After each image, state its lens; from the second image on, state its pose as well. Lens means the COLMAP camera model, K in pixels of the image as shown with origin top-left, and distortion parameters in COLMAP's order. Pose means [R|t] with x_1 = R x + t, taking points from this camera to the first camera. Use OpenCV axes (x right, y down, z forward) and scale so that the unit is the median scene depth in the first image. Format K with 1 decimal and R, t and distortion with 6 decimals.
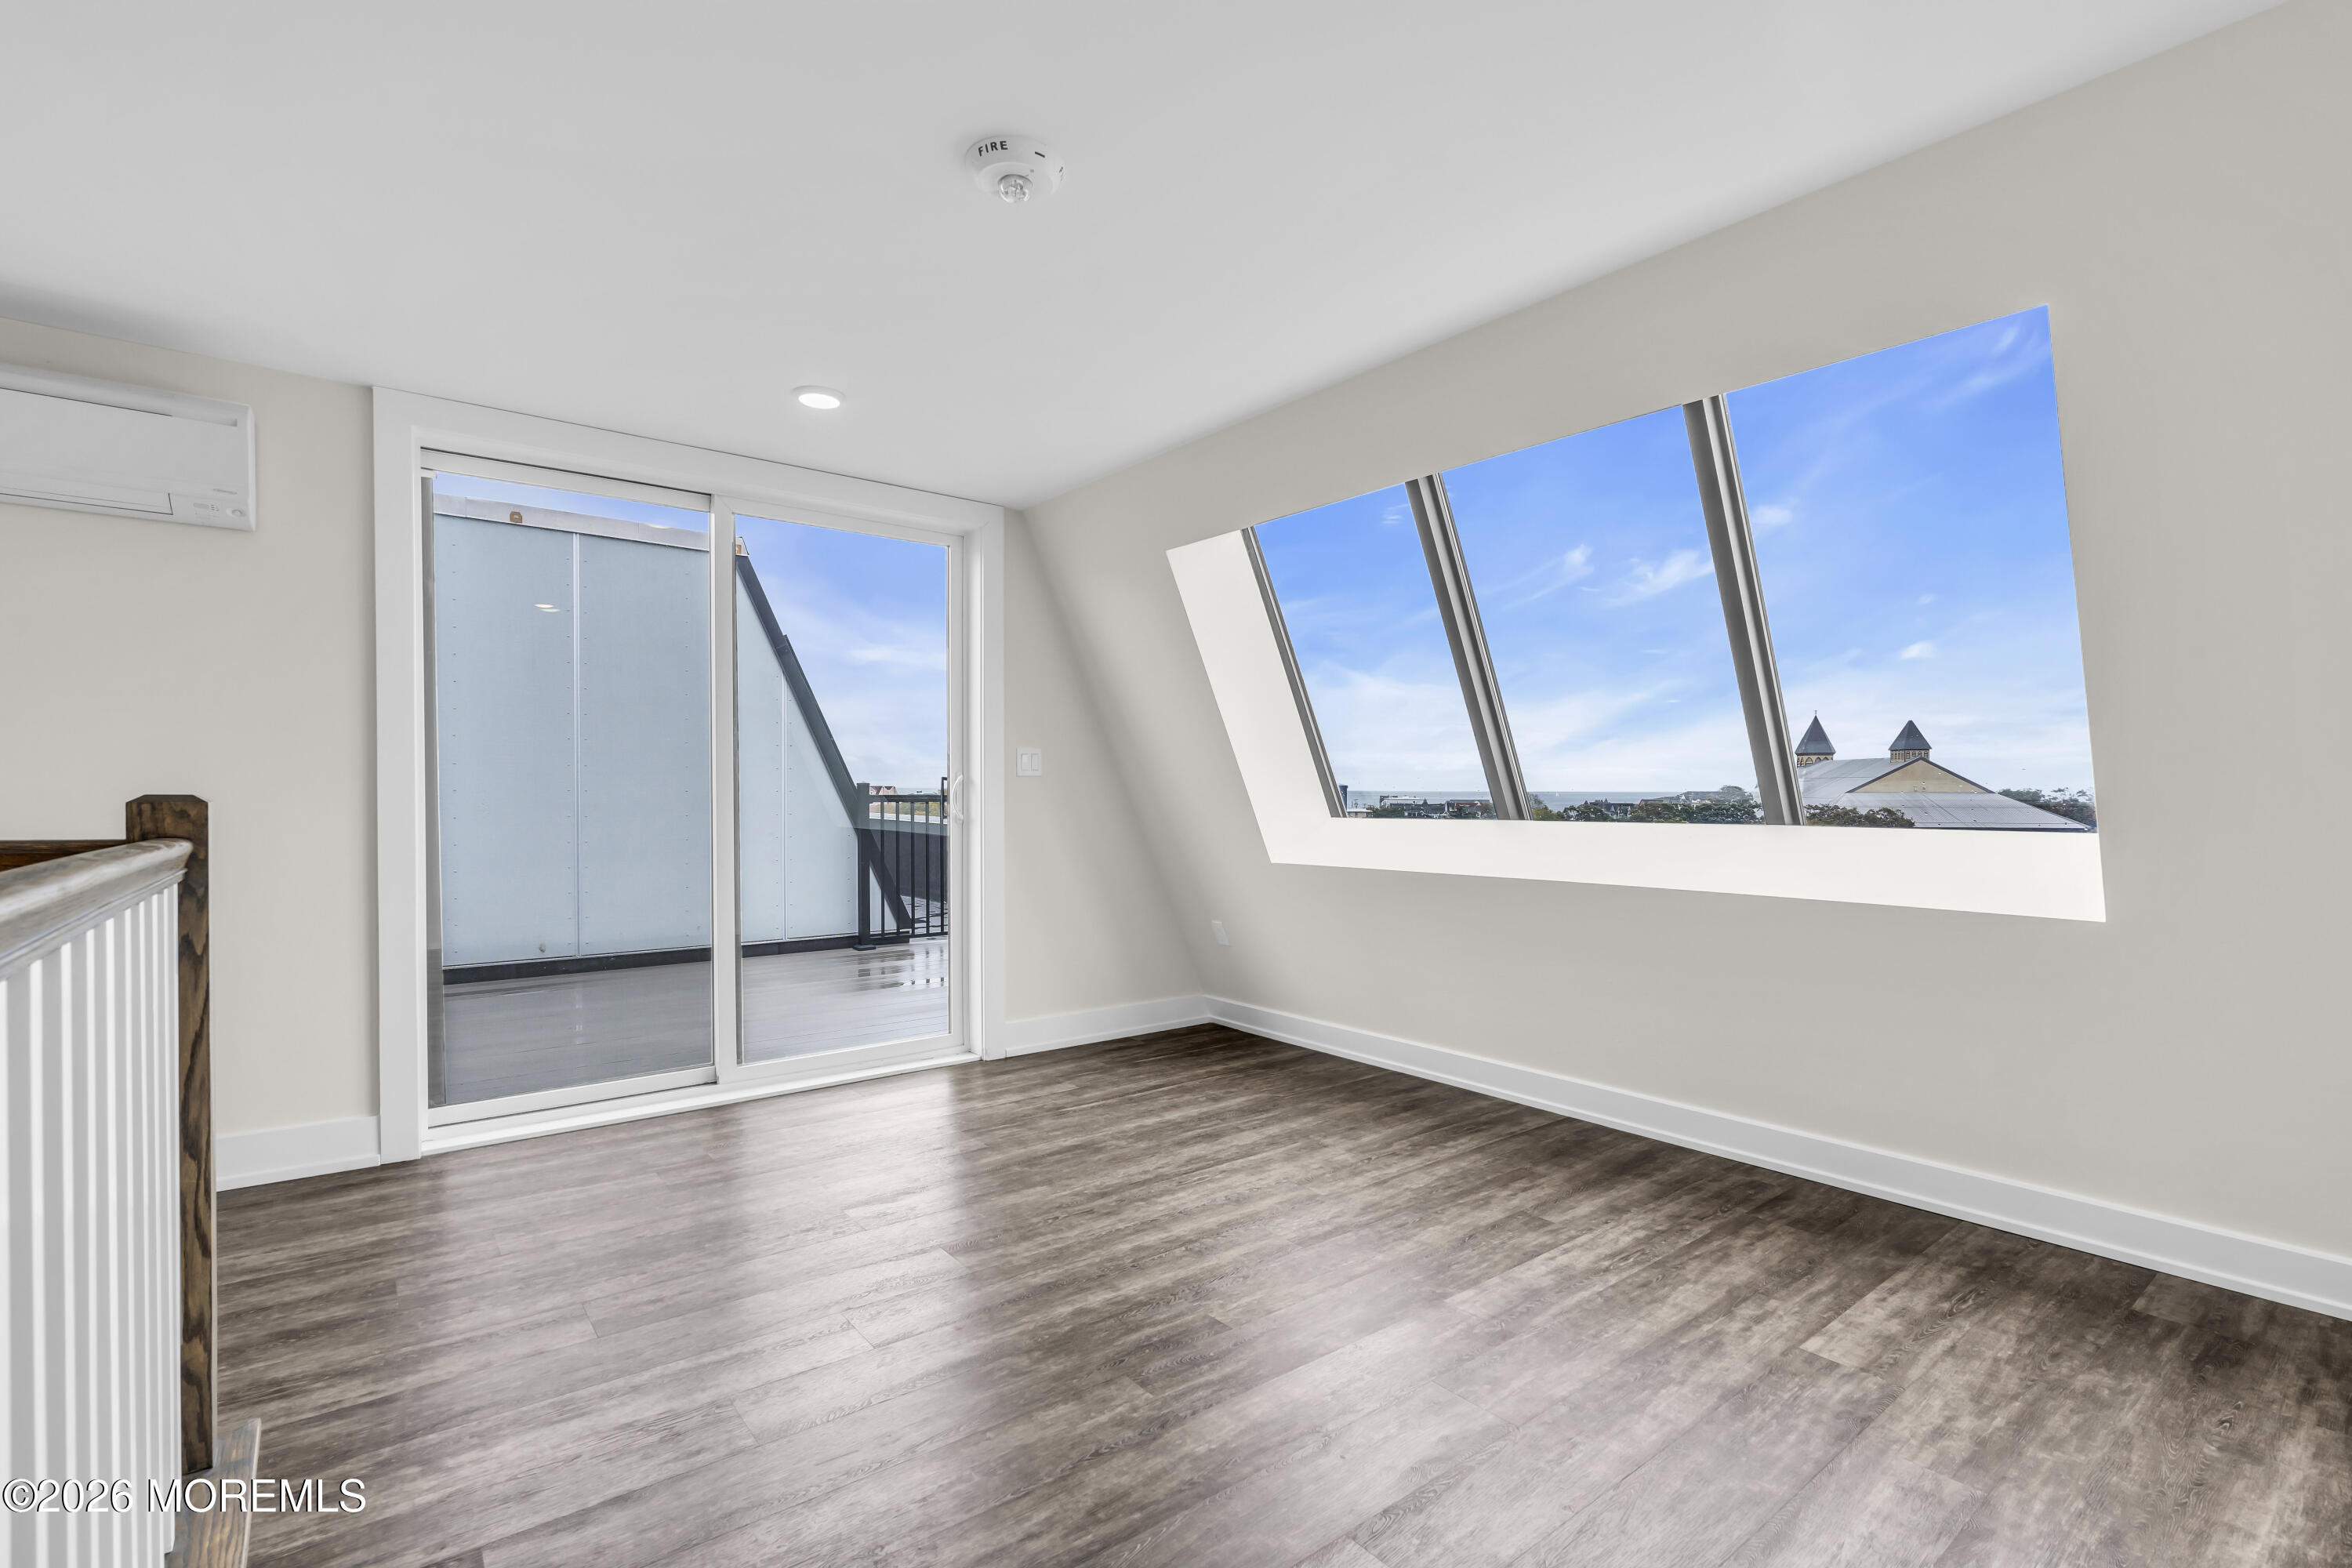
lens RADIAL K [[1059.3, 0, 1211.1], [0, 1059.3, 814.9], [0, 0, 1]] dist [-0.012529, 0.004296]
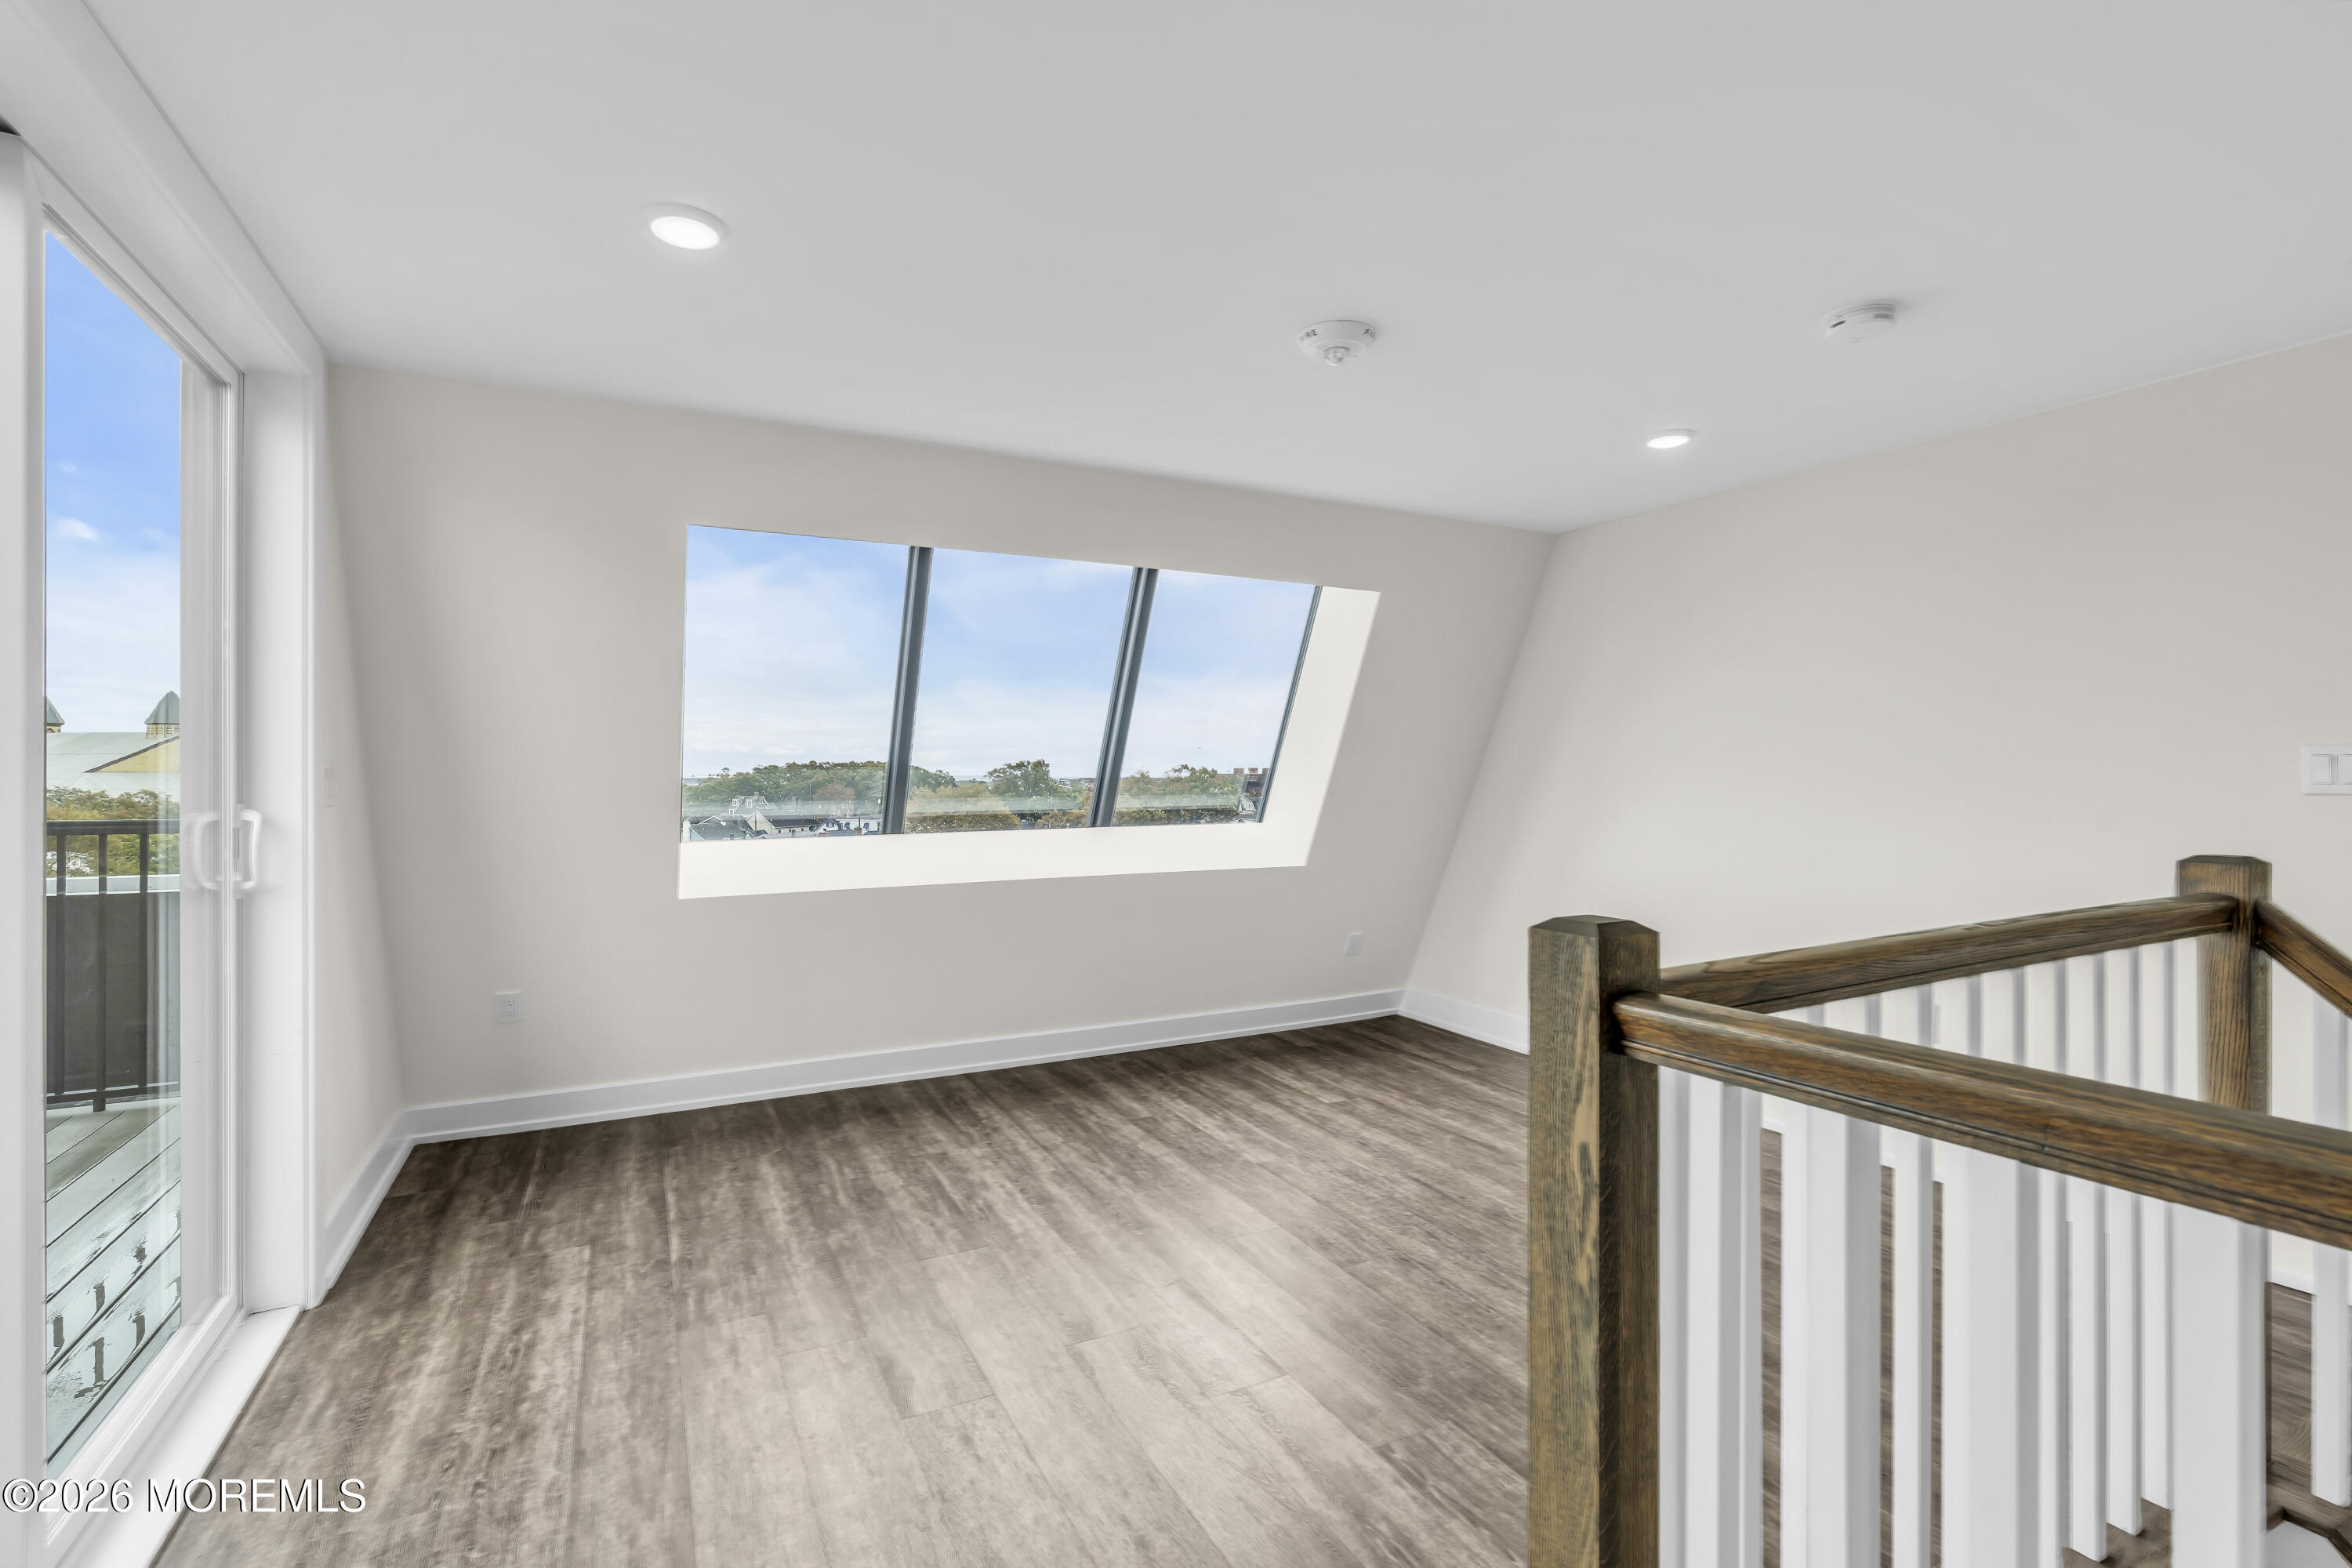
lens RADIAL K [[1059.3, 0, 1169.2], [0, 1059.3, 782.2], [0, 0, 1]] dist [-0.012529, 0.004296]
pose [[0.205573, -0.008861, 0.978602, -0.873893], [0.020222, 0.999784, 0.004805, -0.051854], [-0.978433, 0.018801, 0.205707, 0.576250]]
